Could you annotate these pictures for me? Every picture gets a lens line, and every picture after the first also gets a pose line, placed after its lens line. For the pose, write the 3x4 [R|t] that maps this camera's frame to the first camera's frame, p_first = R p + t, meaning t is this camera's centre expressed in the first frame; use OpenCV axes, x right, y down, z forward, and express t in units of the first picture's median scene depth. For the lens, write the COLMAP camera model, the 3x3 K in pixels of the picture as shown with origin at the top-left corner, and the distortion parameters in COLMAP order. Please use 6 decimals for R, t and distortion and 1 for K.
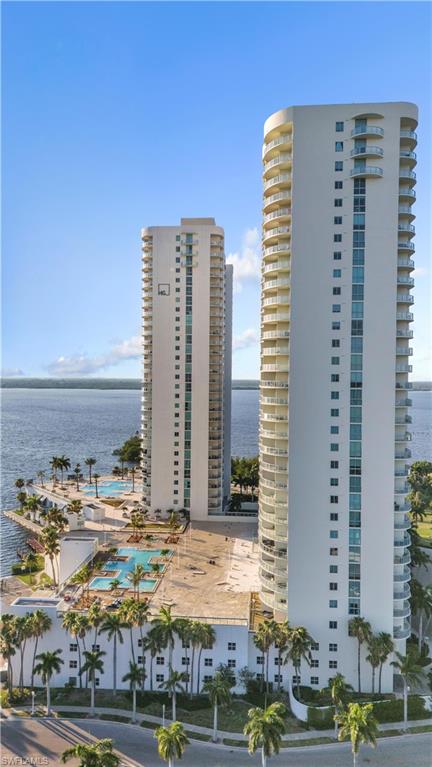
lens RADIAL K [[587.1, 0, 216.0], [0, 587.1, 383.5], [0, 0, 1]] dist [0.068204, -0.117231]
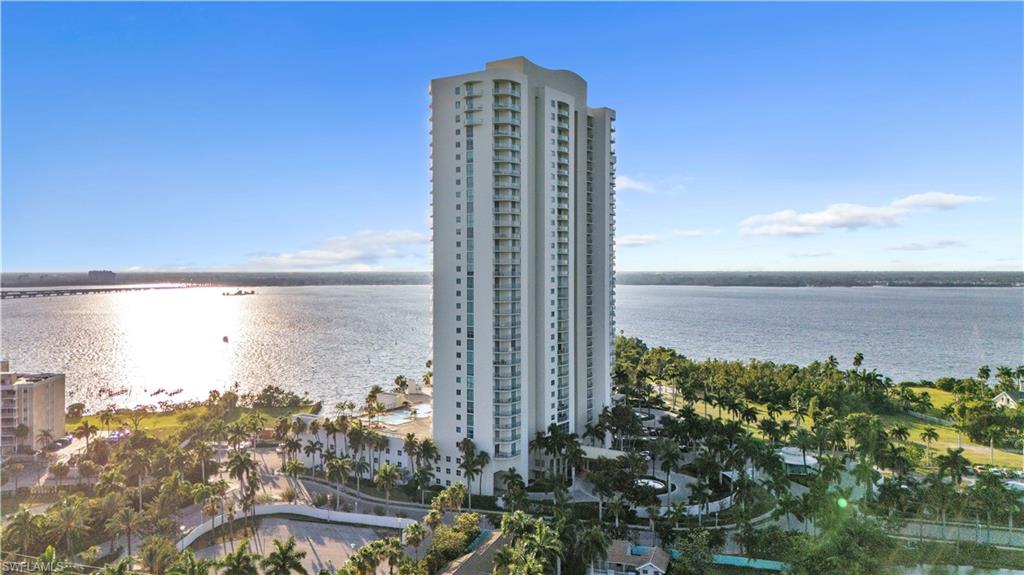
lens RADIAL K [[786.3, 0, 514.5], [0, 786.3, 273.4], [0, 0, 1]] dist [0.069321, -0.104511]
pose [[0.887251, -0.000458, -0.461288, 1.160679], [-0.001350, 0.999993, -0.003589, 0.008554], [0.461286, 0.003807, 0.887243, -0.589050]]
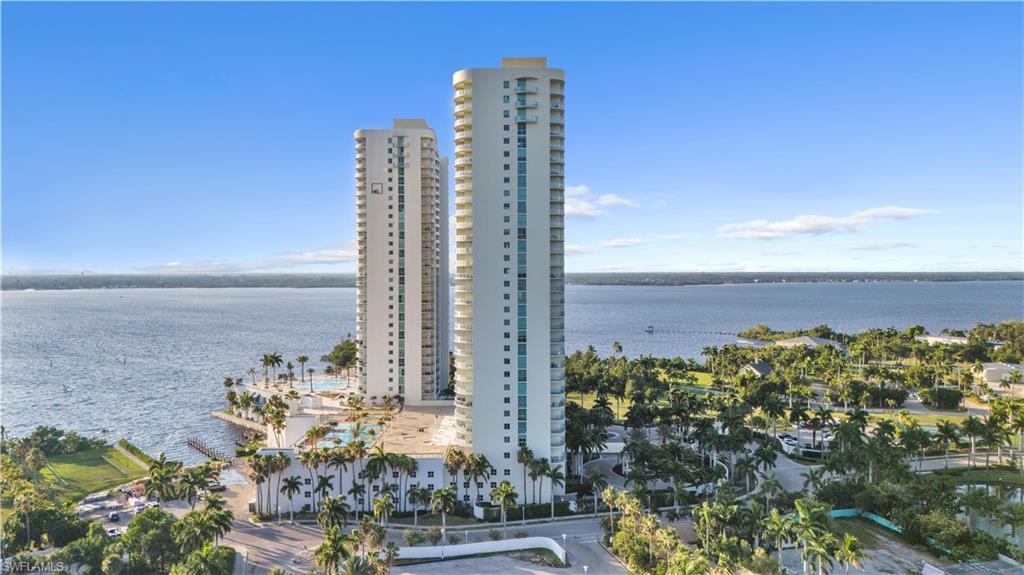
lens RADIAL K [[772.3, 0, 518.9], [0, 772.3, 272.9], [0, 0, 1]] dist [0.058027, -0.095798]
pose [[0.996103, -0.011083, 0.087496, 0.075094], [0.011637, 0.999915, -0.005828, 0.006193], [-0.087424, 0.006824, 0.996148, -0.736145]]
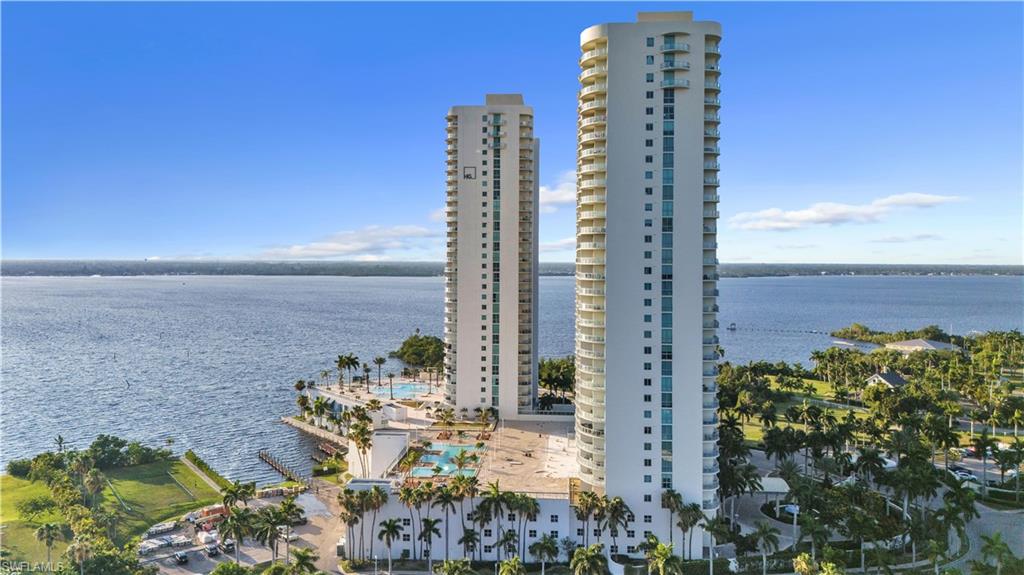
lens RADIAL K [[783.8, 0, 510.8], [0, 783.8, 258.4], [0, 0, 1]] dist [0.068204, -0.117231]
pose [[0.999951, -0.004100, 0.008986, -0.063186], [0.004207, 0.999920, -0.011903, -0.015309], [-0.008936, 0.011940, 0.999889, -0.442578]]
